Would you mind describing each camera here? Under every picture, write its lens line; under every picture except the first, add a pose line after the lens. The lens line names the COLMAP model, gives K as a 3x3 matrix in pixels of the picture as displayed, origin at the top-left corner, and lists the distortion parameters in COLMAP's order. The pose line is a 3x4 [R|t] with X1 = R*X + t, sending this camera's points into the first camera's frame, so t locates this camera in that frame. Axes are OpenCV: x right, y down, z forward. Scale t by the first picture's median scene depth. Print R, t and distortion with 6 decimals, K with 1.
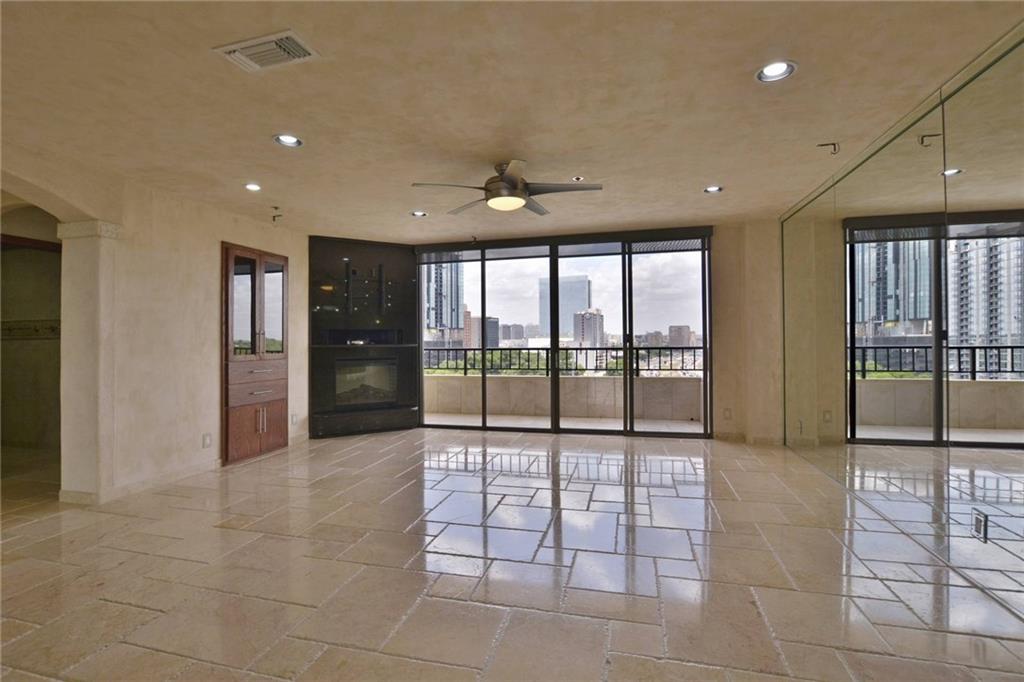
lens RADIAL K [[482.2, 0, 511.8], [0, 482.2, 334.8], [0, 0, 1]] dist [-0.038739, 0.012576]
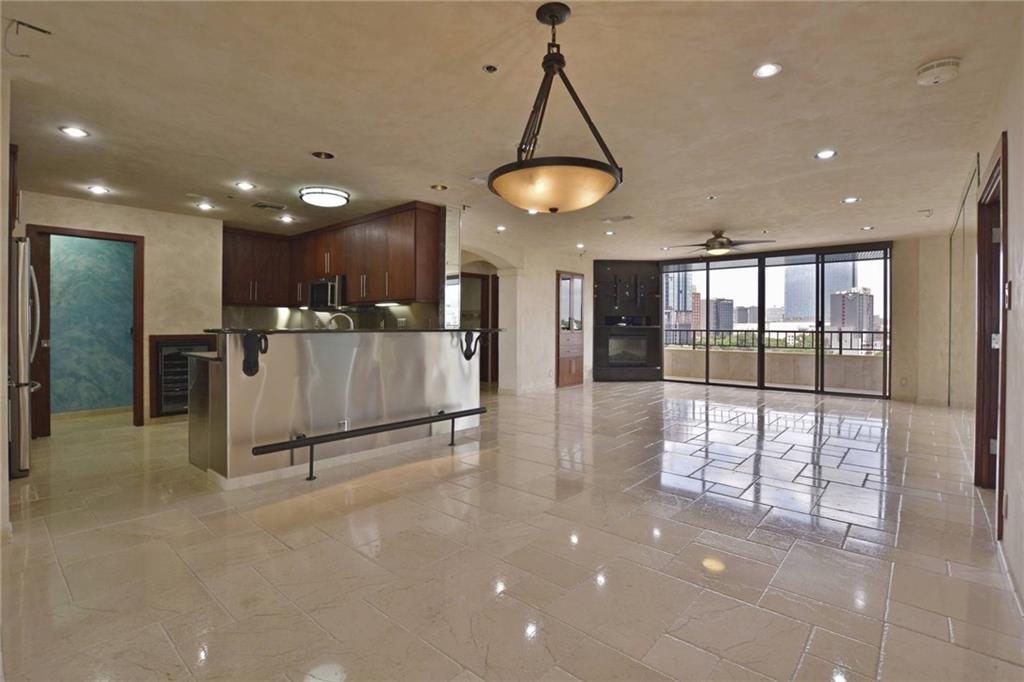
lens RADIAL K [[482.2, 0, 479.3], [0, 482.2, 324.4], [0, 0, 1]] dist [-0.038739, 0.012576]
pose [[0.869073, 0.014184, -0.494480, 0.065881], [-0.006581, 0.999832, 0.017114, -0.009182], [0.494640, -0.011619, 0.869021, -0.694465]]
